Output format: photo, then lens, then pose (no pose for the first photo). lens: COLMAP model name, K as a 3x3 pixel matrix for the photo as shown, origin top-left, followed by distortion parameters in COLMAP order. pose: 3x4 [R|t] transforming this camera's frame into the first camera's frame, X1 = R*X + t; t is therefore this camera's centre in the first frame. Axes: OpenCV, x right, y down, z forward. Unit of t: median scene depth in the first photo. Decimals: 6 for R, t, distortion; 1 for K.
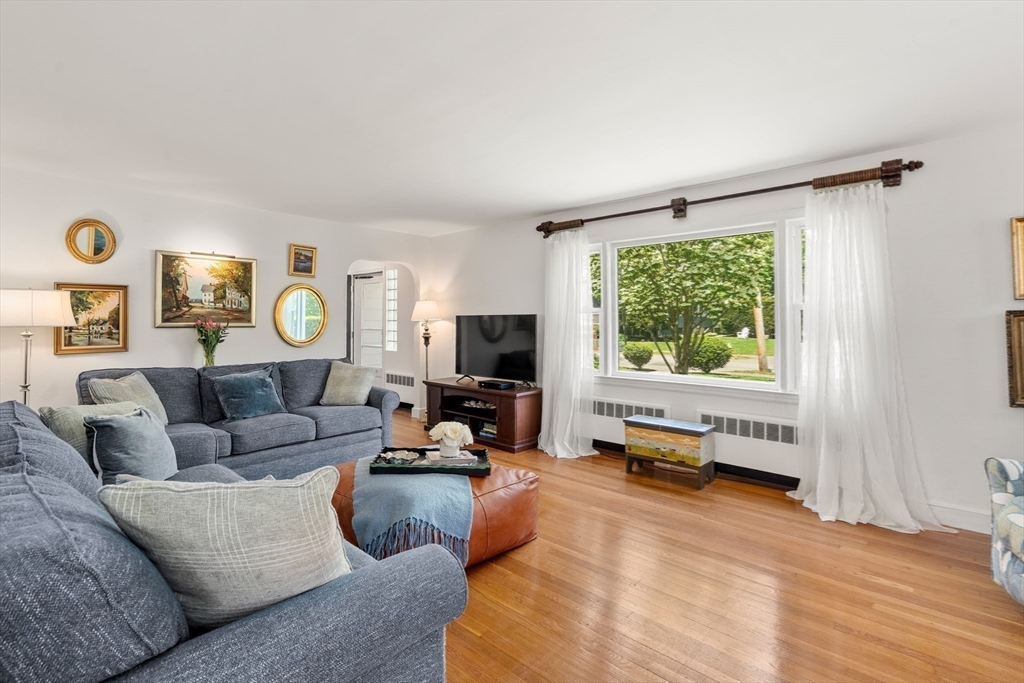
lens RADIAL K [[473.2, 0, 509.2], [0, 473.2, 321.1], [0, 0, 1]] dist [-0.001042, -0.000268]
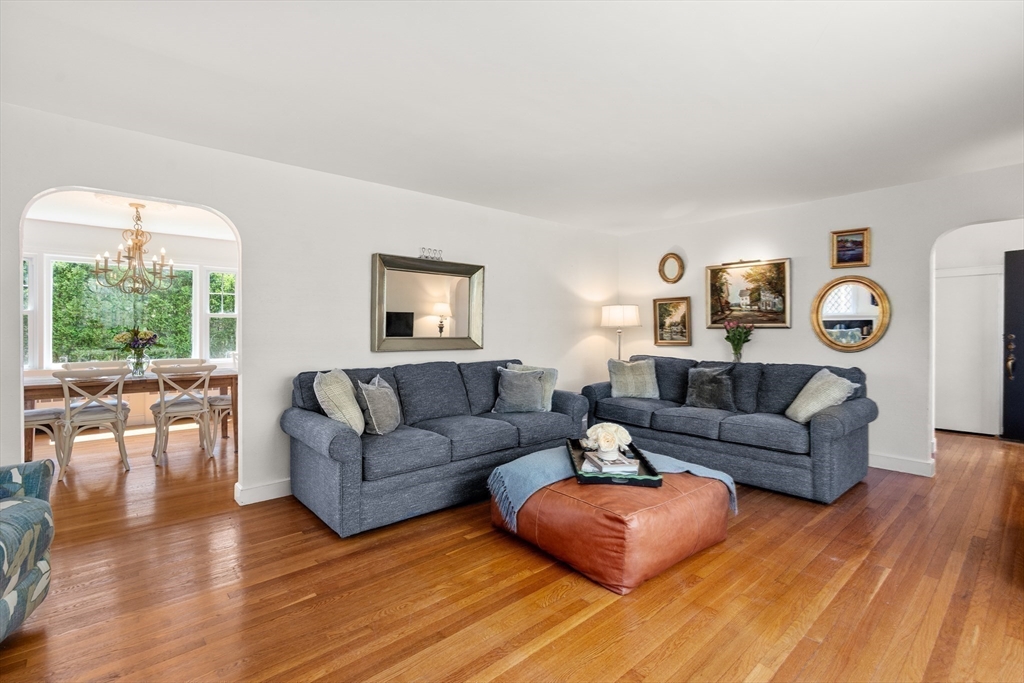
lens RADIAL K [[473.2, 0, 511.7], [0, 473.2, 333.1], [0, 0, 1]] dist [-0.001042, -0.000268]
pose [[-0.118992, 0.003485, -0.992889, 0.541667], [0.001785, 0.999993, 0.003296, 0.020774], [0.992894, -0.001380, -0.118998, 0.601233]]
